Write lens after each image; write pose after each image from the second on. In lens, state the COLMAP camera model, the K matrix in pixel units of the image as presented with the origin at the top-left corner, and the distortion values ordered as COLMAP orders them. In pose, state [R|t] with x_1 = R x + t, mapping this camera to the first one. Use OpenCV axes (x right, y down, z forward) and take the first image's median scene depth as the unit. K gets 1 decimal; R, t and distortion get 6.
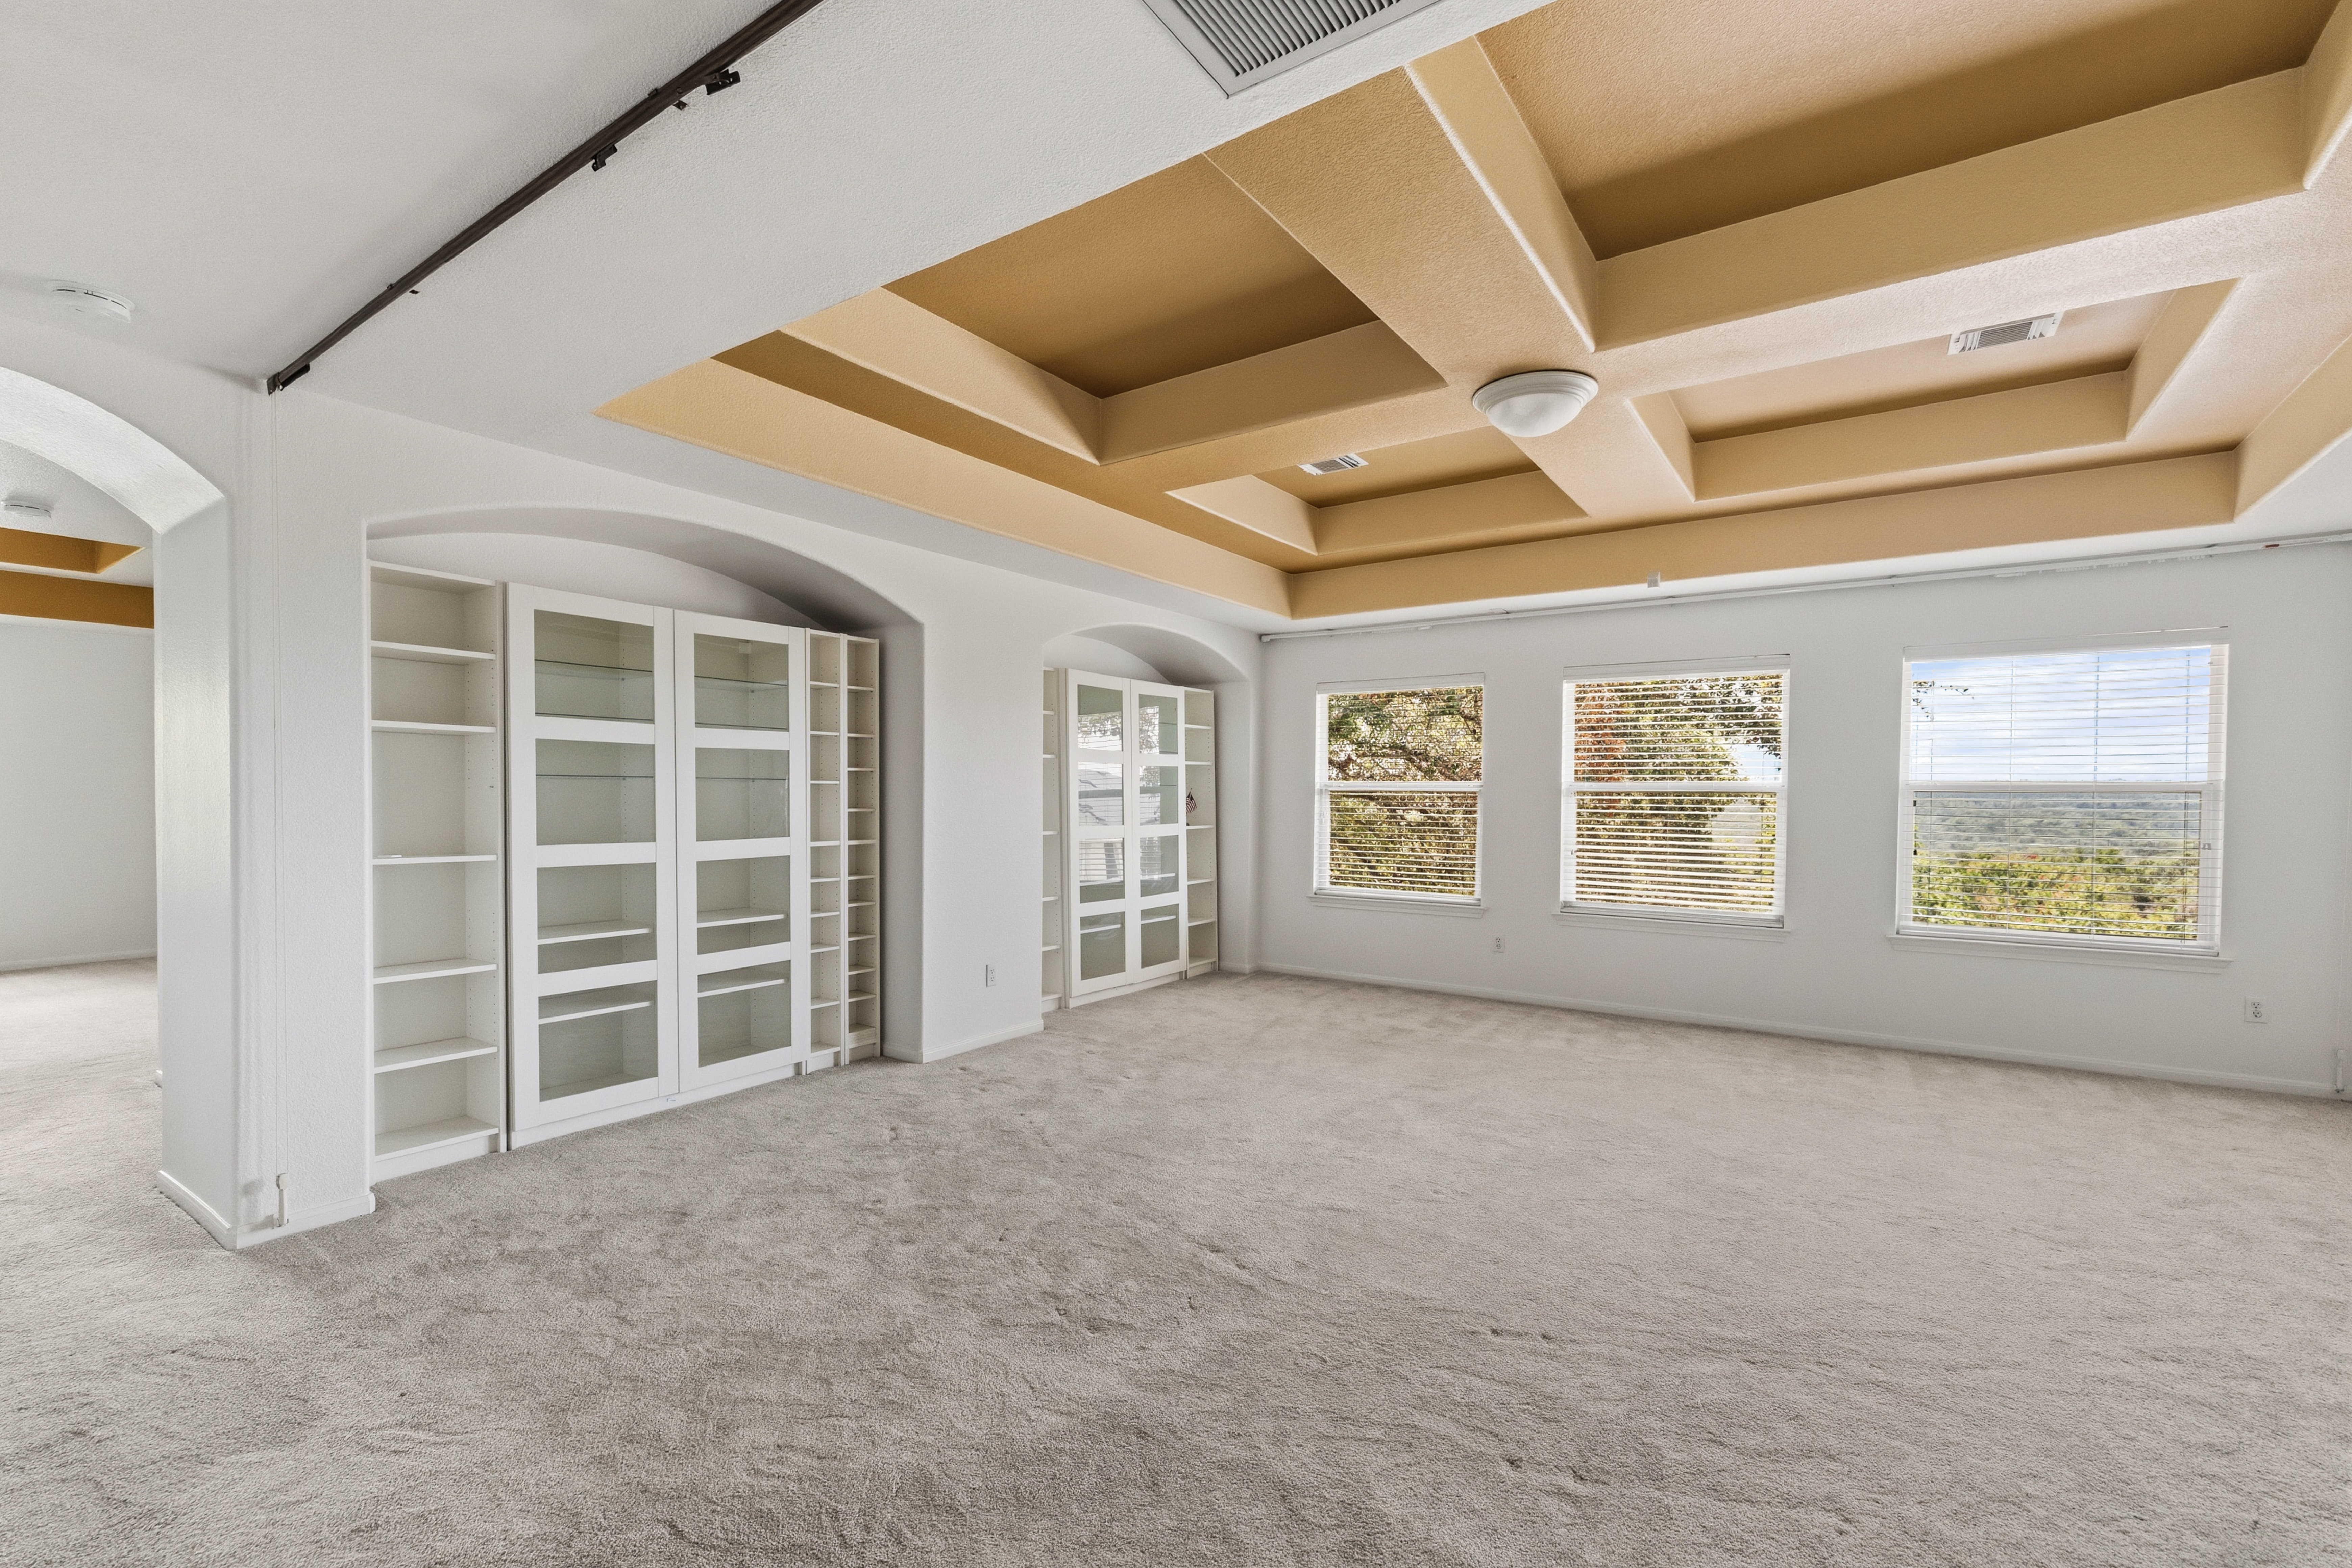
lens RADIAL K [[1012.4, 0, 1170.7], [0, 1012.4, 796.1], [0, 0, 1]] dist [-0.001023, -0.000182]
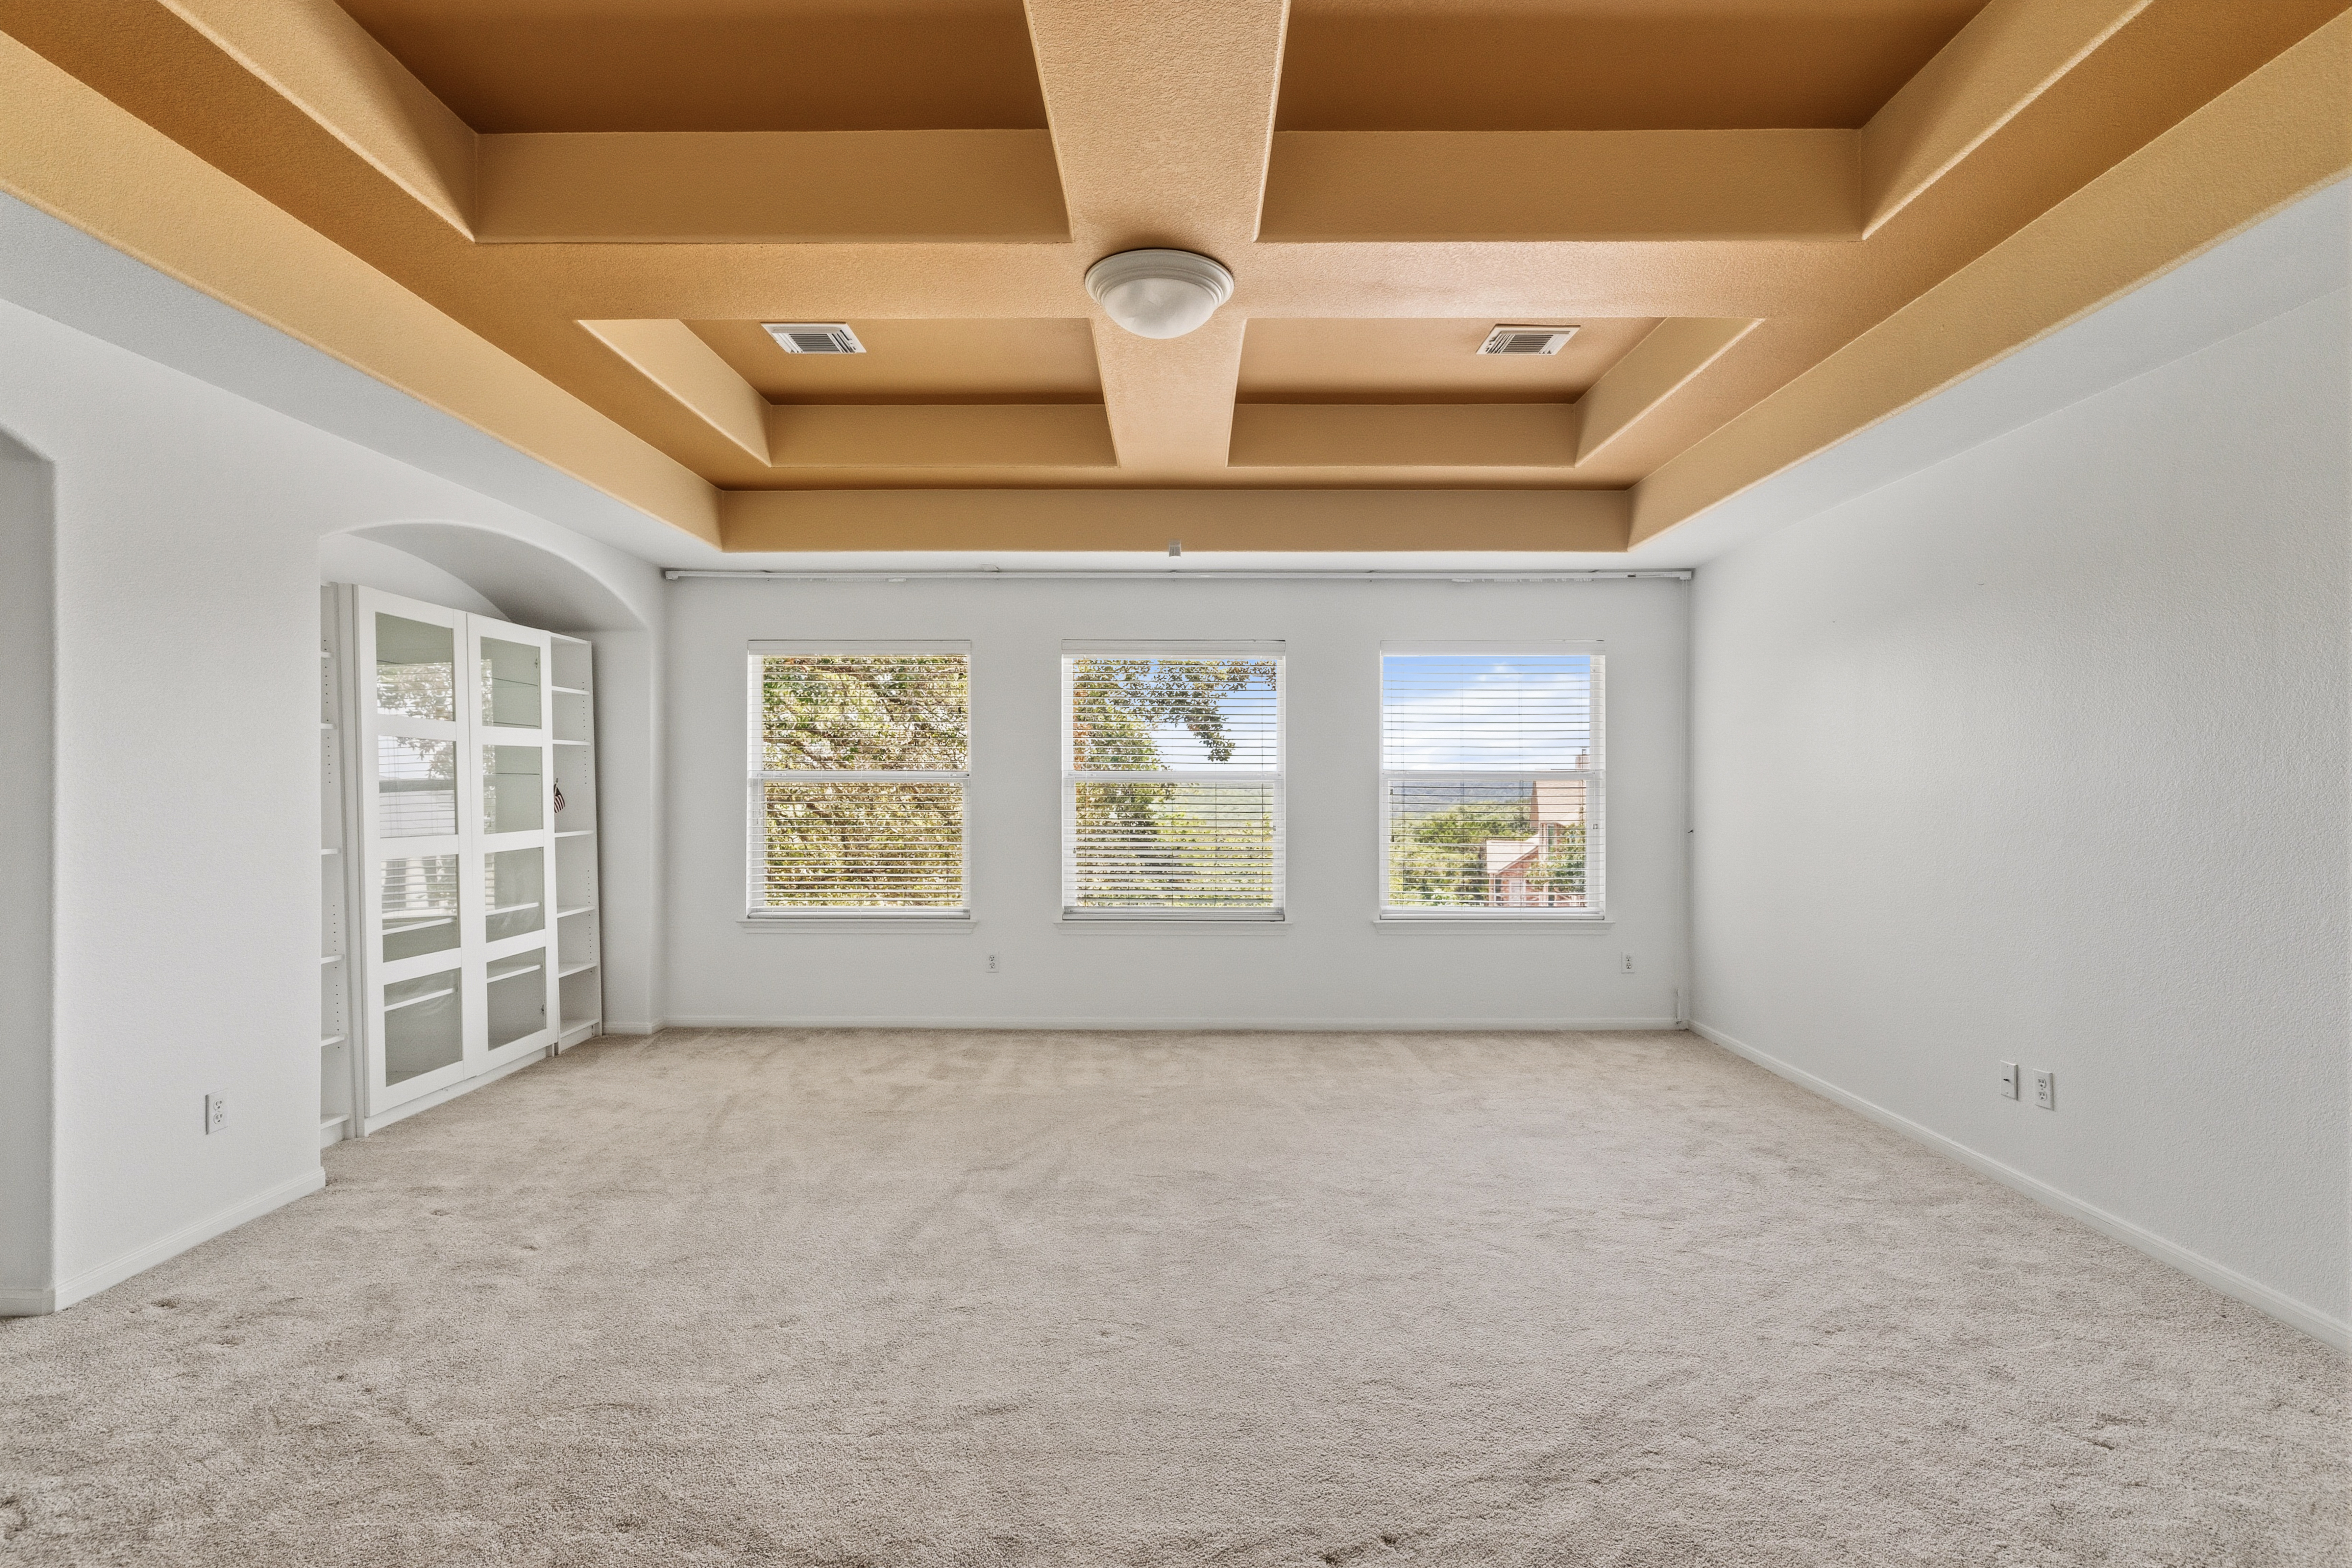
lens RADIAL K [[1103.7, 0, 1185.3], [0, 1103.7, 781.3], [0, 0, 1]] dist [0.000530, 0.000325]
pose [[0.821416, -0.002266, 0.570324, -0.092170], [0.005228, 0.999980, -0.003558, -0.000903], [-0.570305, 0.005904, 0.821412, 0.207404]]
